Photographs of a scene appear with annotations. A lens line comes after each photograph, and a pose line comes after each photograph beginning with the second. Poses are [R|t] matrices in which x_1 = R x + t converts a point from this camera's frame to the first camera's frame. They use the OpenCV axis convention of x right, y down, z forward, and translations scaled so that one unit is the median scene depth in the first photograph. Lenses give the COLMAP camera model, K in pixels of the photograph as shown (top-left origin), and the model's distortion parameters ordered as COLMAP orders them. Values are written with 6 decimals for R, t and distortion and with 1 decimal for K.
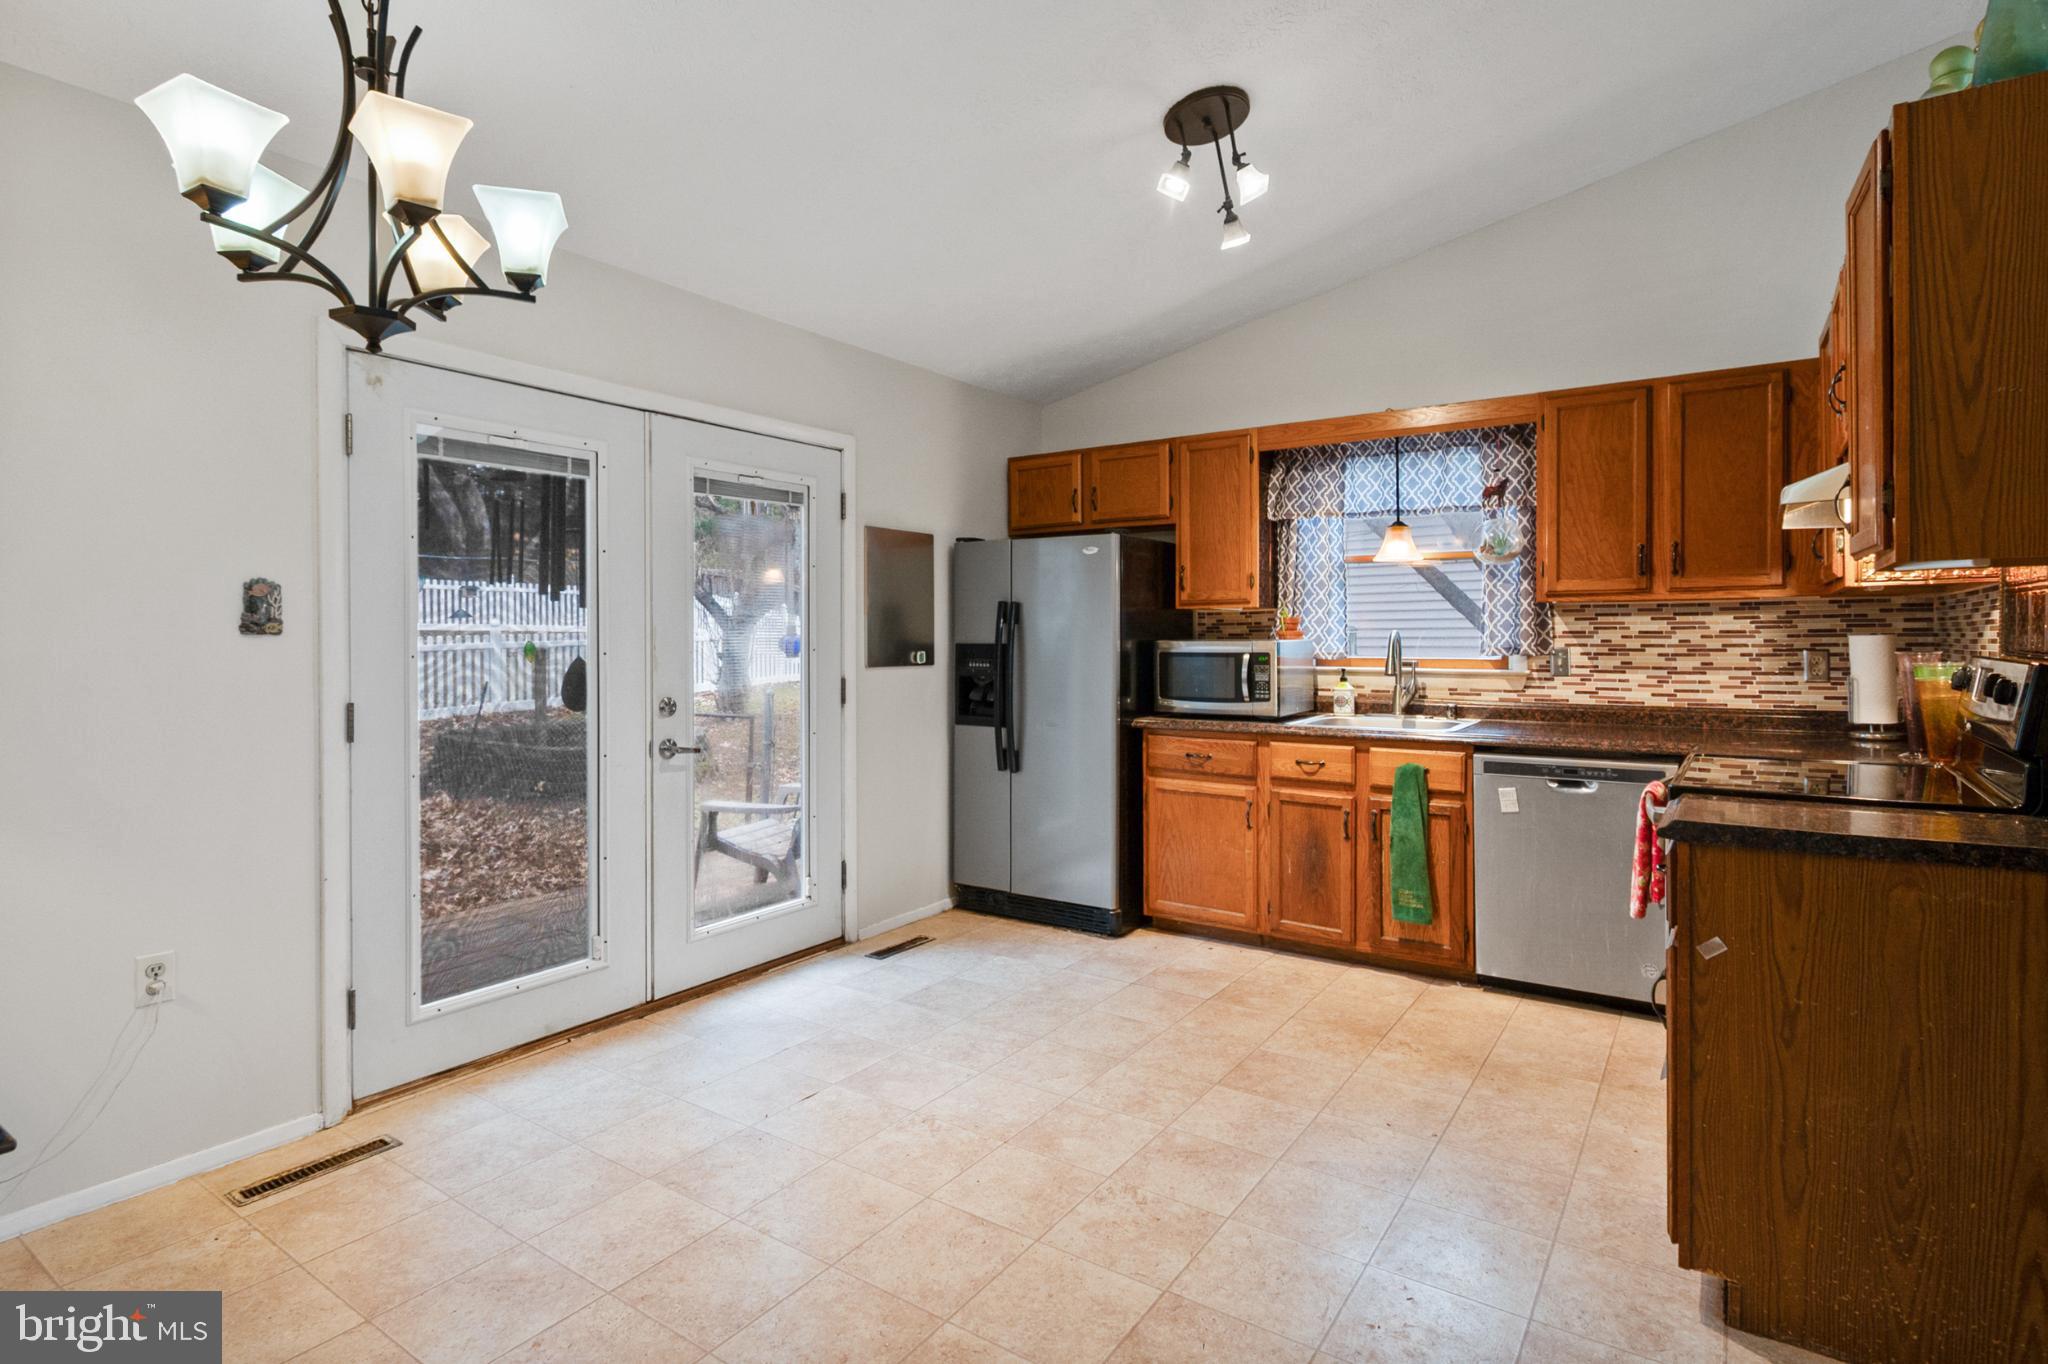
lens RADIAL K [[1020.3, 0, 1038.3], [0, 1020.3, 647.7], [0, 0, 1]] dist [0.003035, -0.000976]
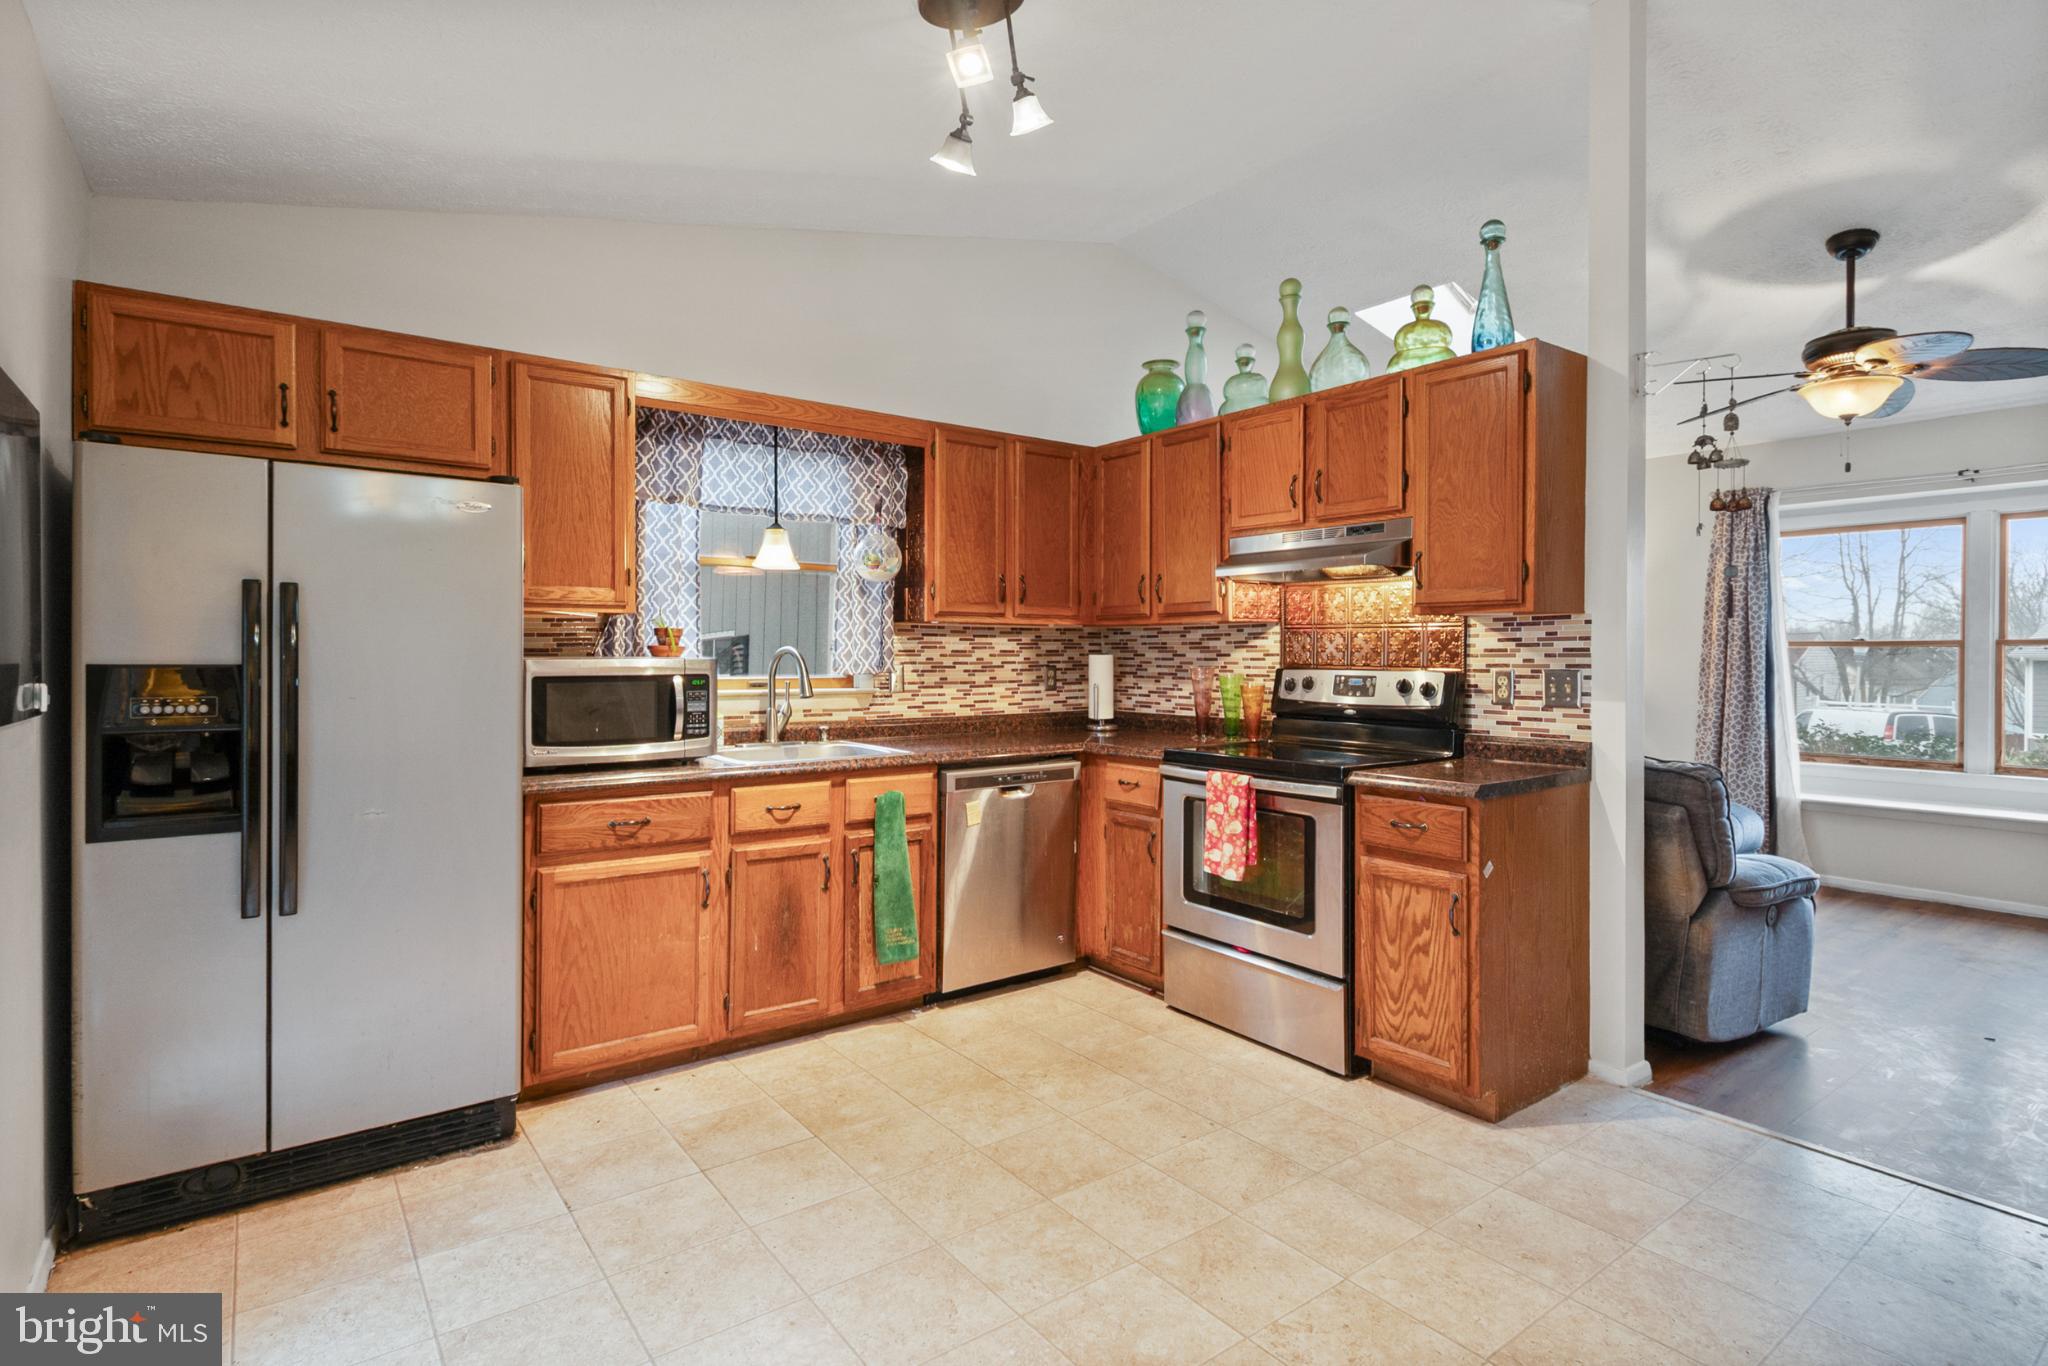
lens RADIAL K [[1020.3, 0, 1028.0], [0, 1020.3, 667.1], [0, 0, 1]] dist [0.003035, -0.000976]
pose [[0.325696, -0.007857, 0.945442, -0.463897], [0.005742, 0.999963, 0.006332, -0.004443], [-0.945457, 0.003367, 0.325729, 0.571928]]
